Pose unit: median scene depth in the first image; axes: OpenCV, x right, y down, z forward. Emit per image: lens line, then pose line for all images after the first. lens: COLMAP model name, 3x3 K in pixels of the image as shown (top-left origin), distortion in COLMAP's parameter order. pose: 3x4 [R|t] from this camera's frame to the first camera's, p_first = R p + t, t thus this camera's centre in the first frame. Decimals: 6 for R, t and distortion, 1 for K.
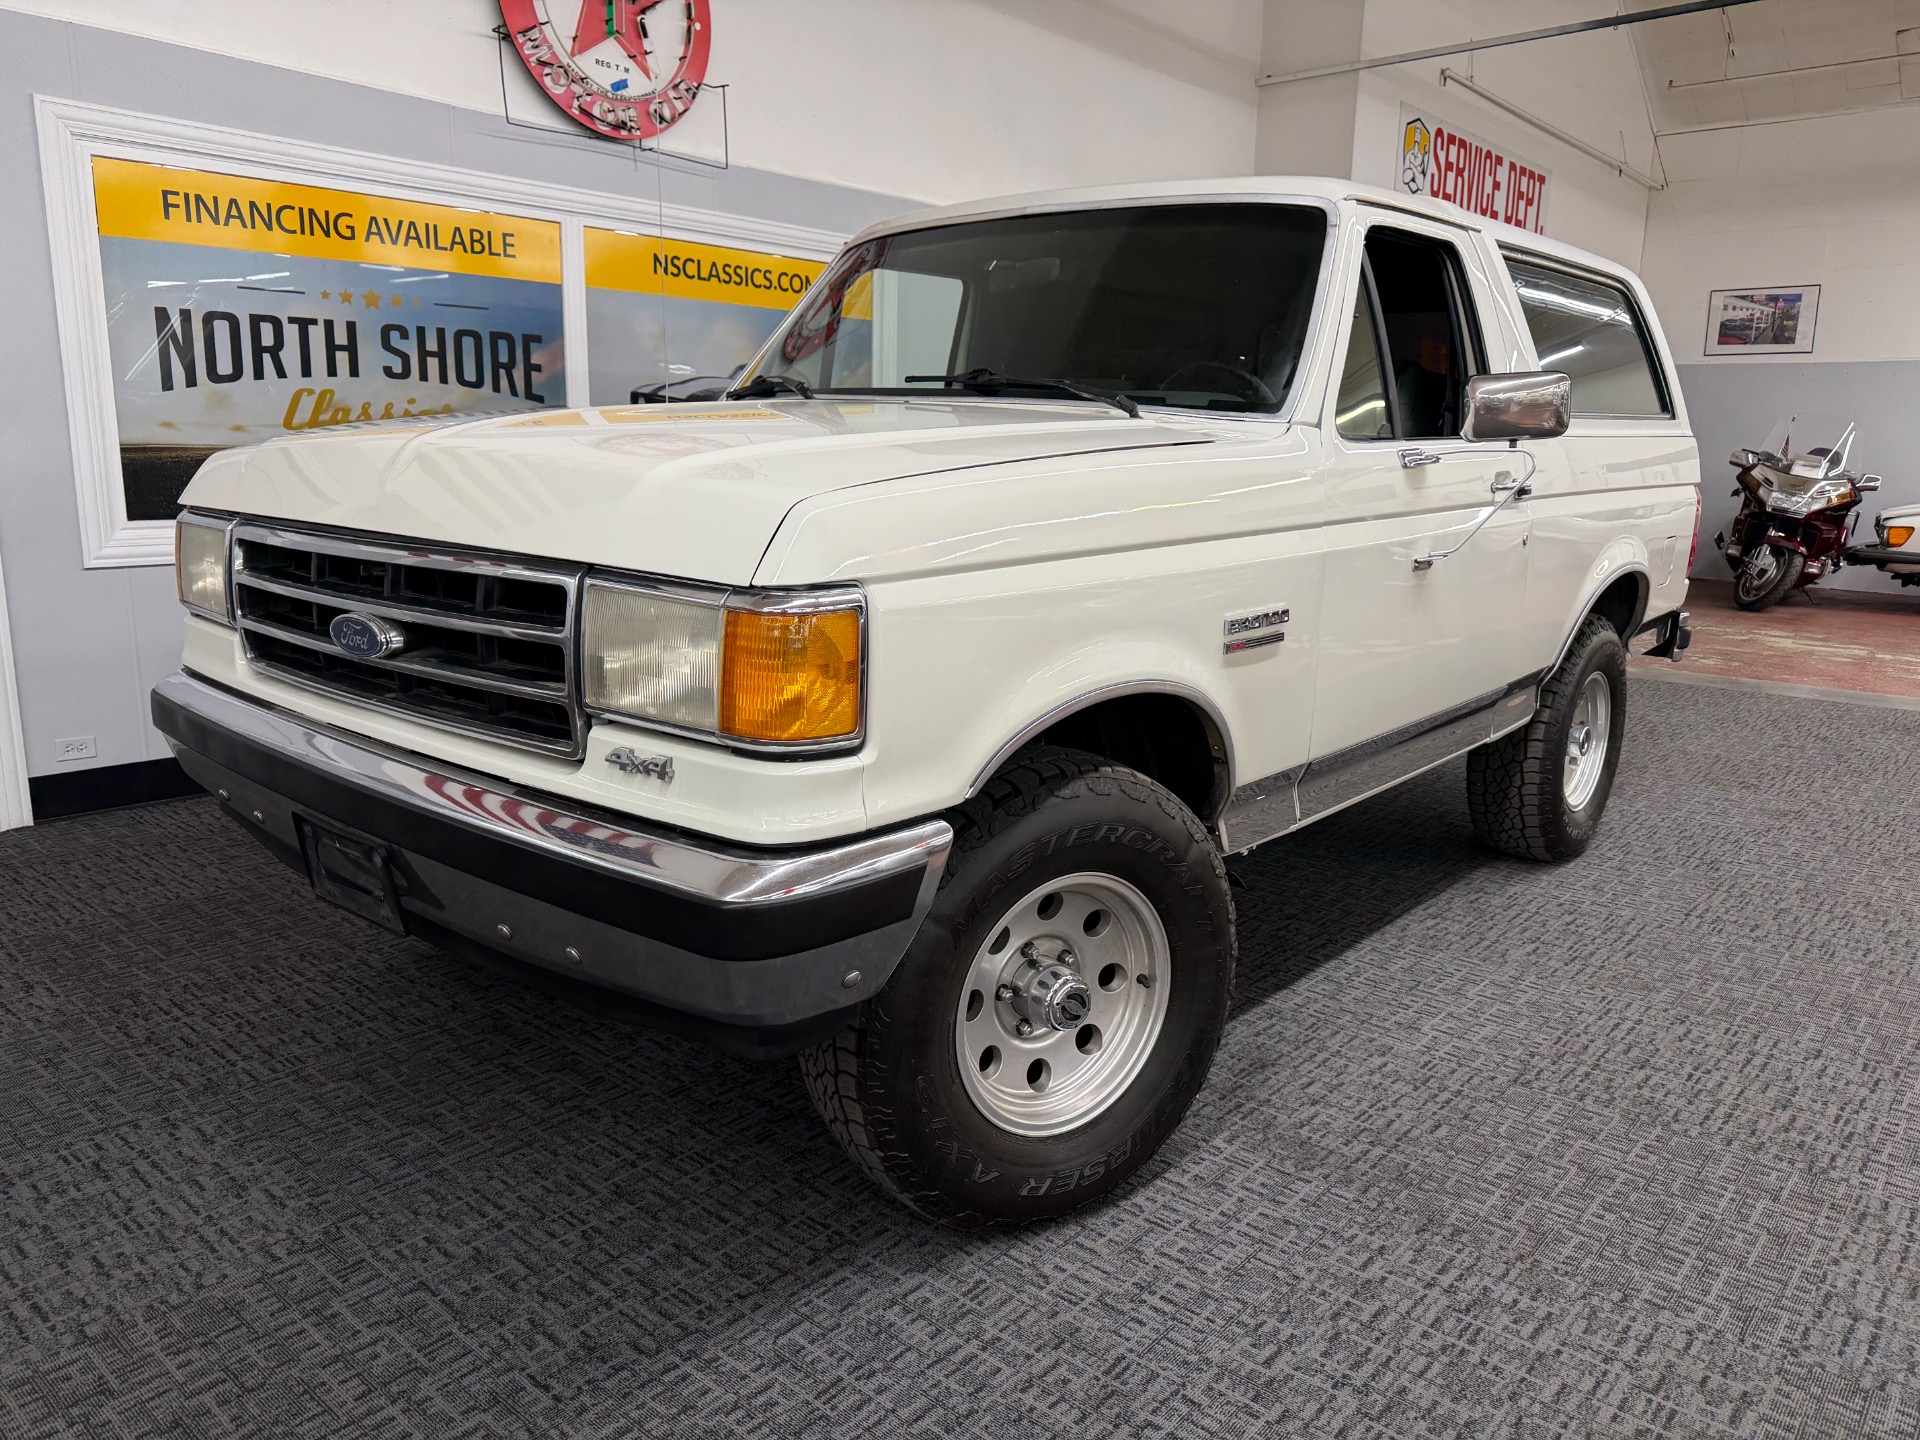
lens RADIAL K [[1368.5, 0, 962.0], [0, 1368.5, 722.3], [0, 0, 1]] dist [0.014676, -0.015478]
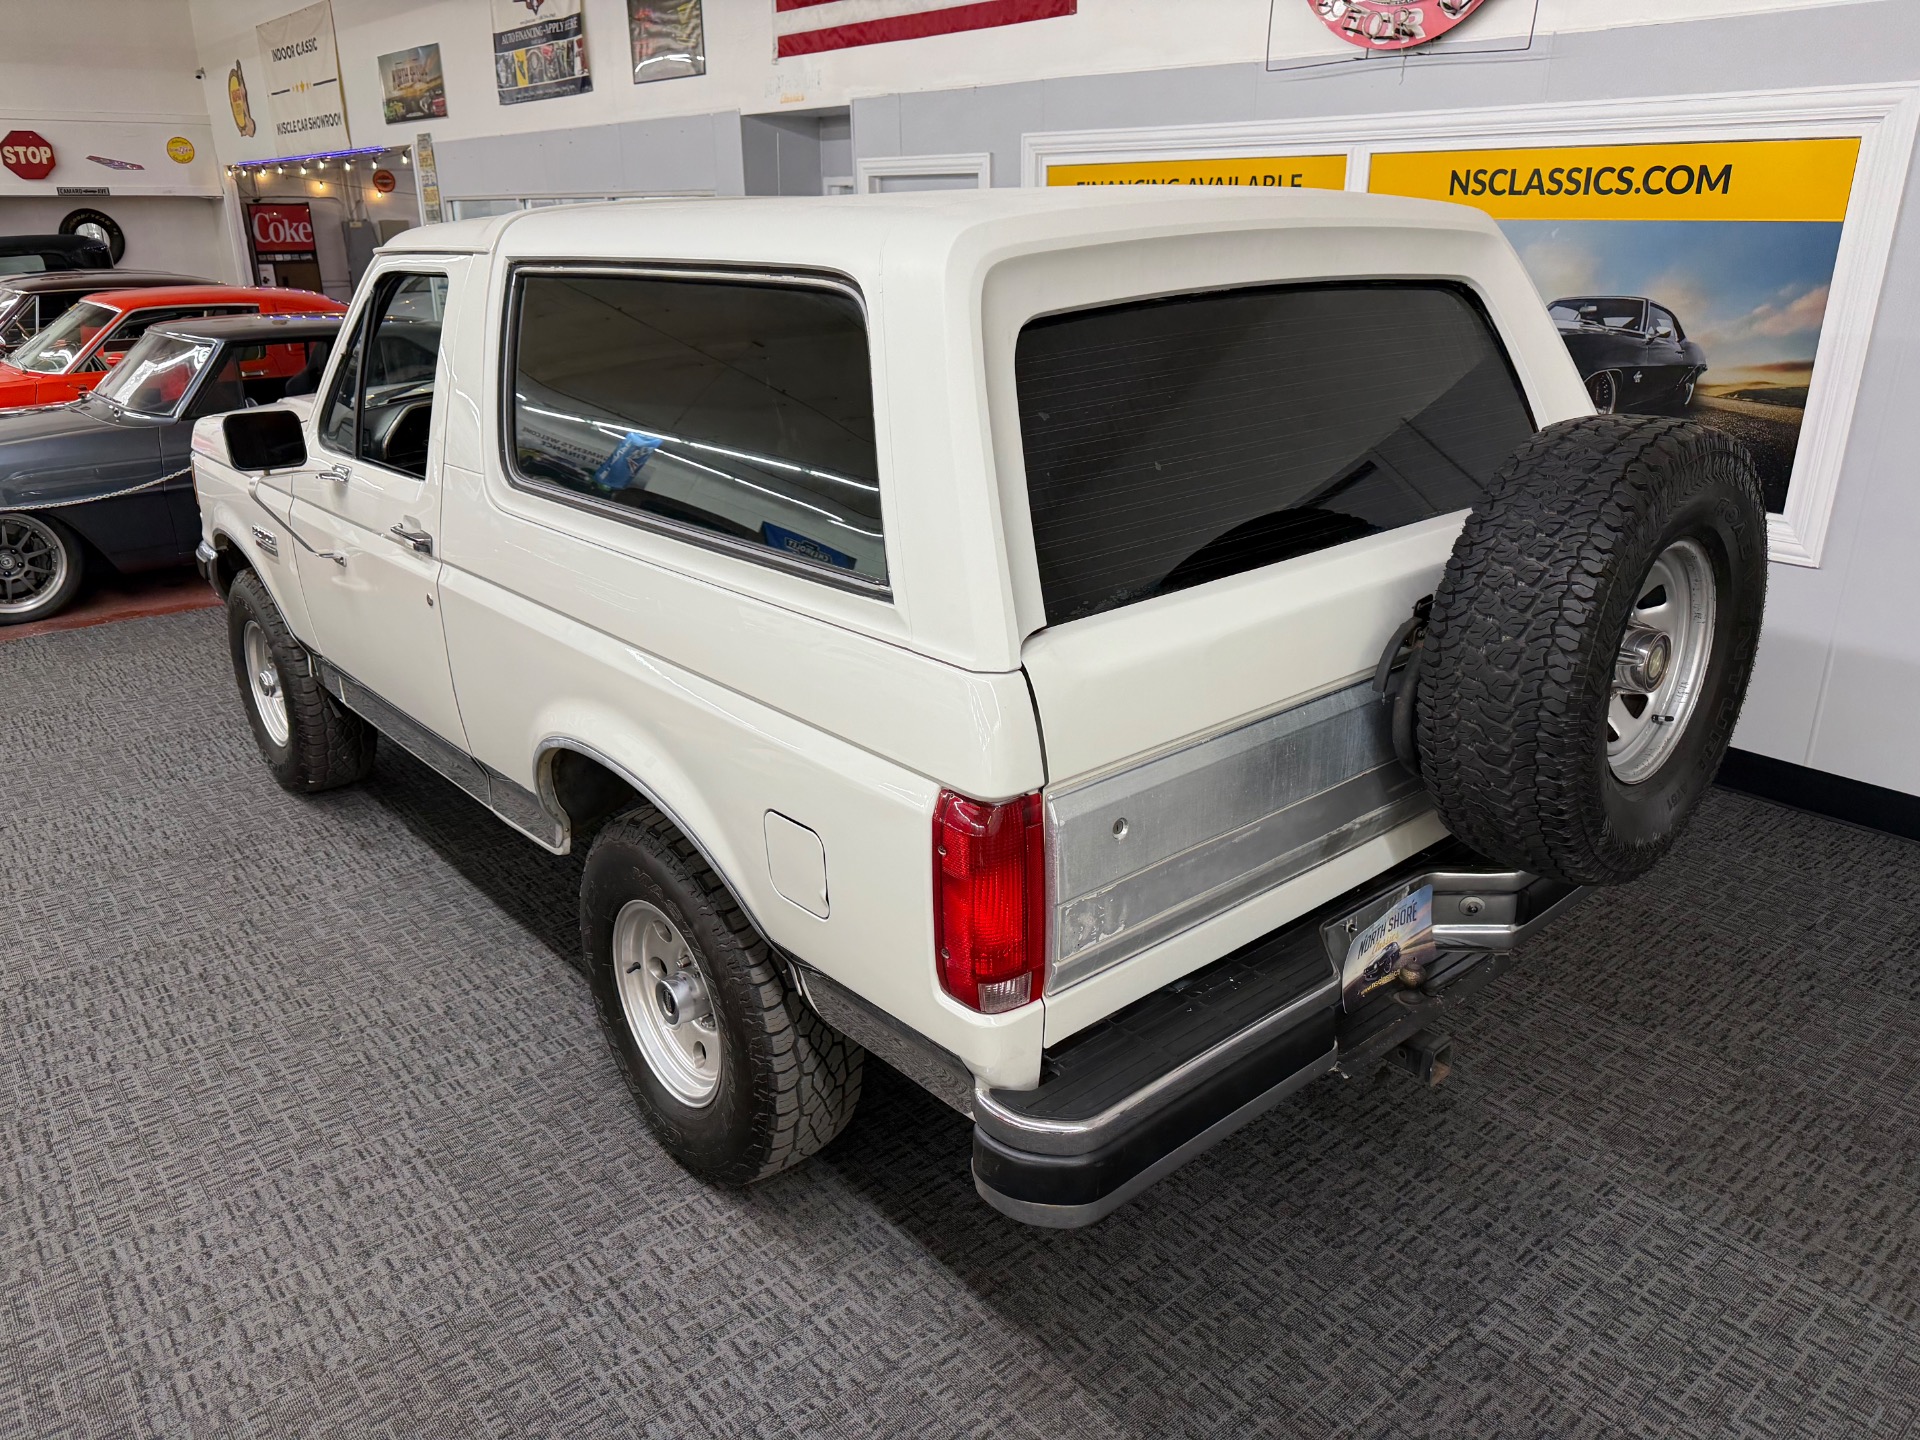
lens RADIAL K [[1368.5, 0, 944.9], [0, 1368.5, 720.1], [0, 0, 1]] dist [0.014676, -0.015478]
pose [[-0.164904, 0.329542, -0.929628, 1.282535], [-0.199445, 0.911919, 0.358643, -0.477115], [0.965934, 0.244552, -0.084654, 1.485101]]
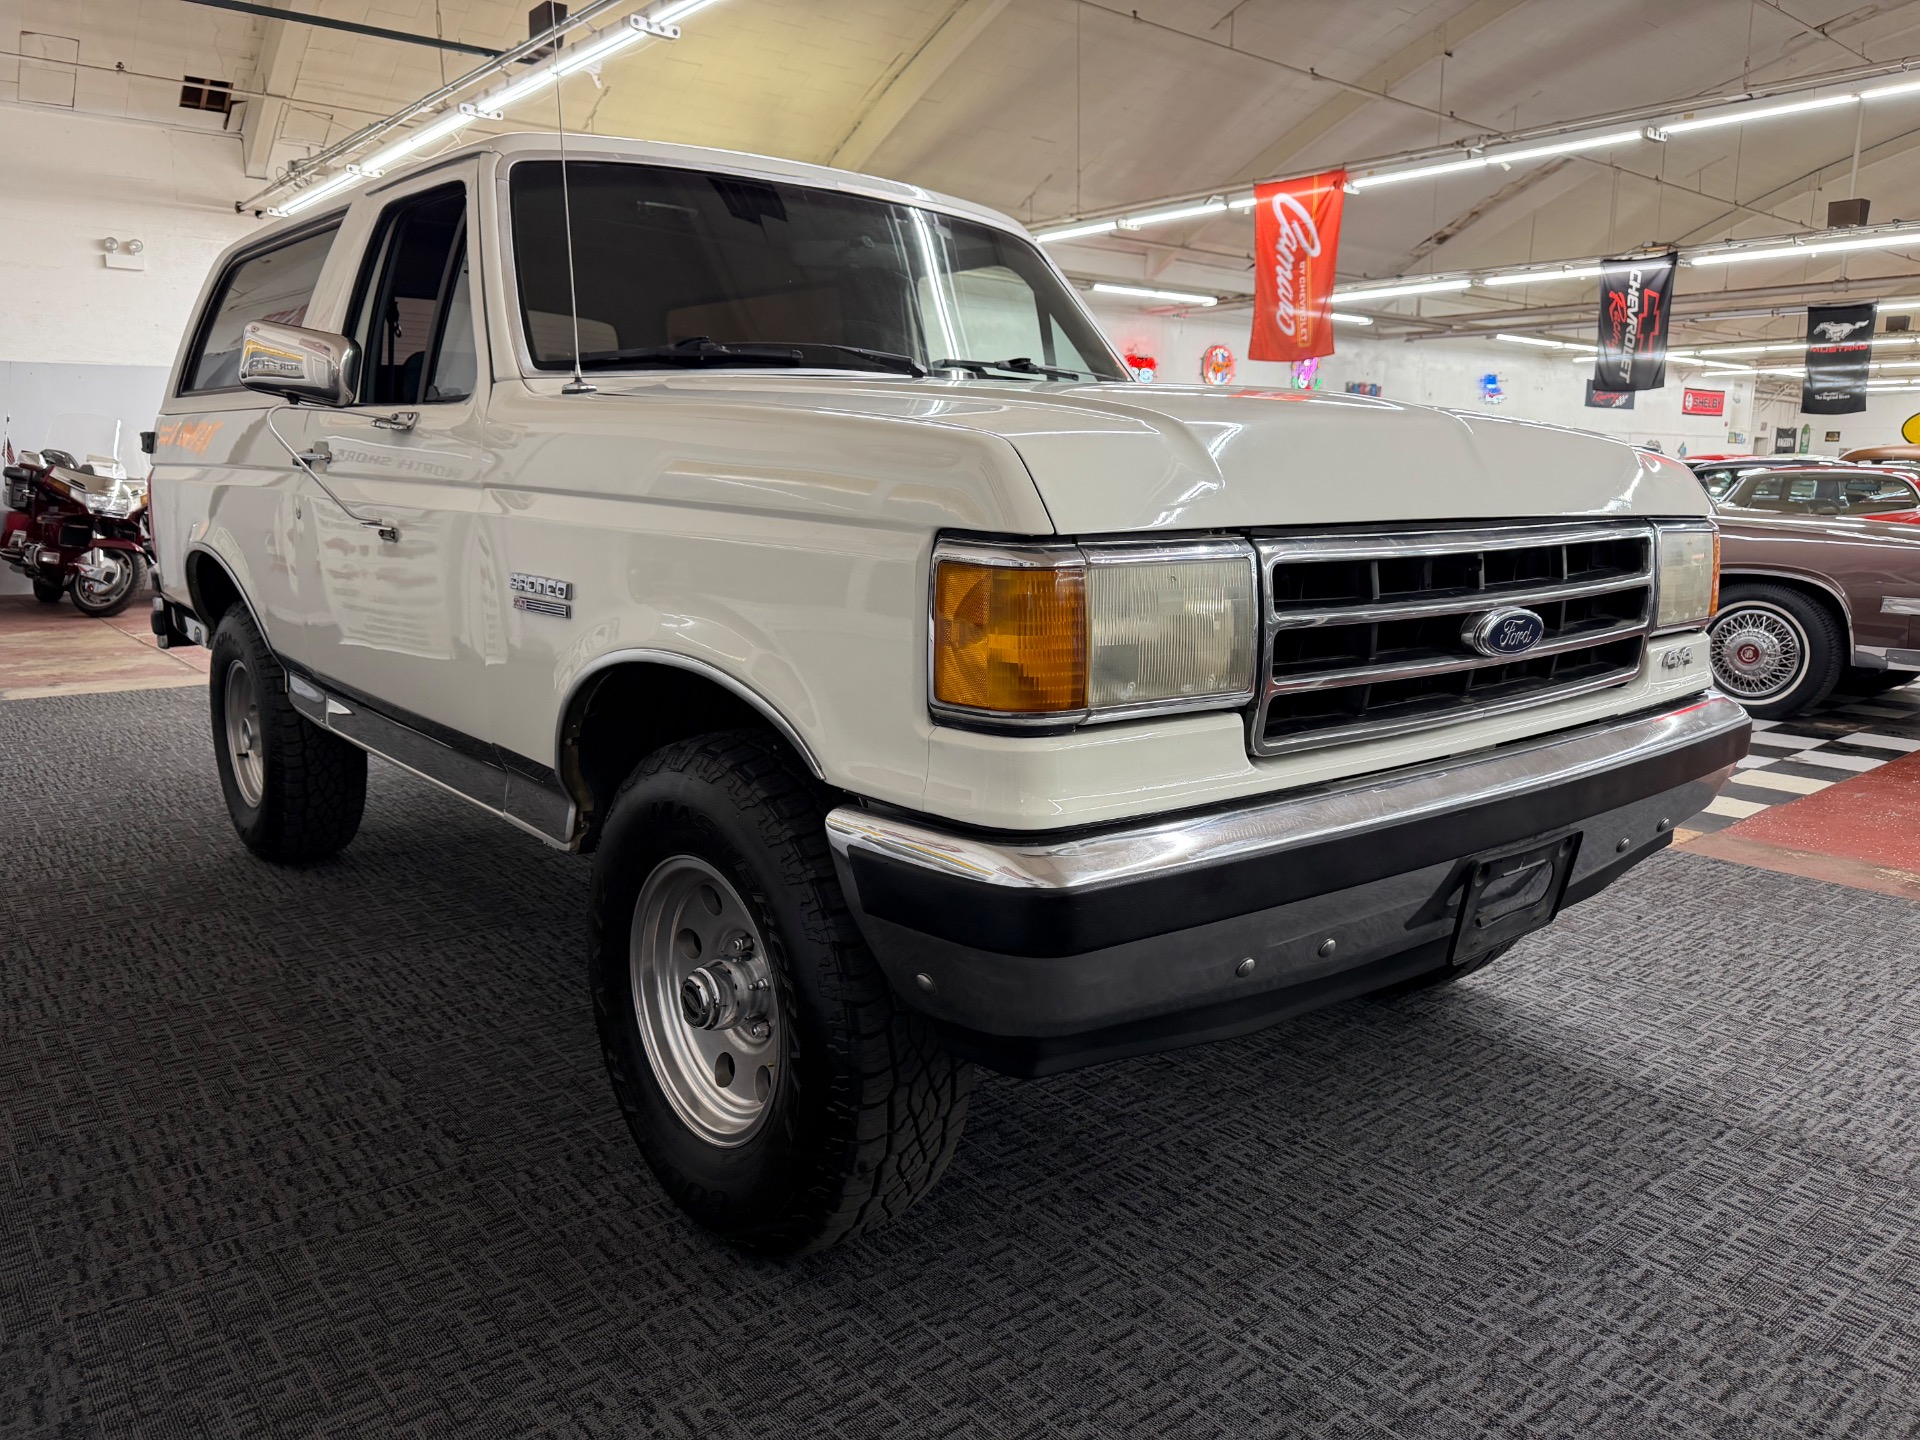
lens RADIAL K [[1368.5, 0, 955.8], [0, 1368.5, 723.7], [0, 0, 1]] dist [0.014676, -0.015478]
pose [[0.159878, -0.196118, 0.967459, -0.927732], [0.198601, 0.966416, 0.163086, -0.150834], [-0.966952, 0.166065, 0.193458, 0.792163]]
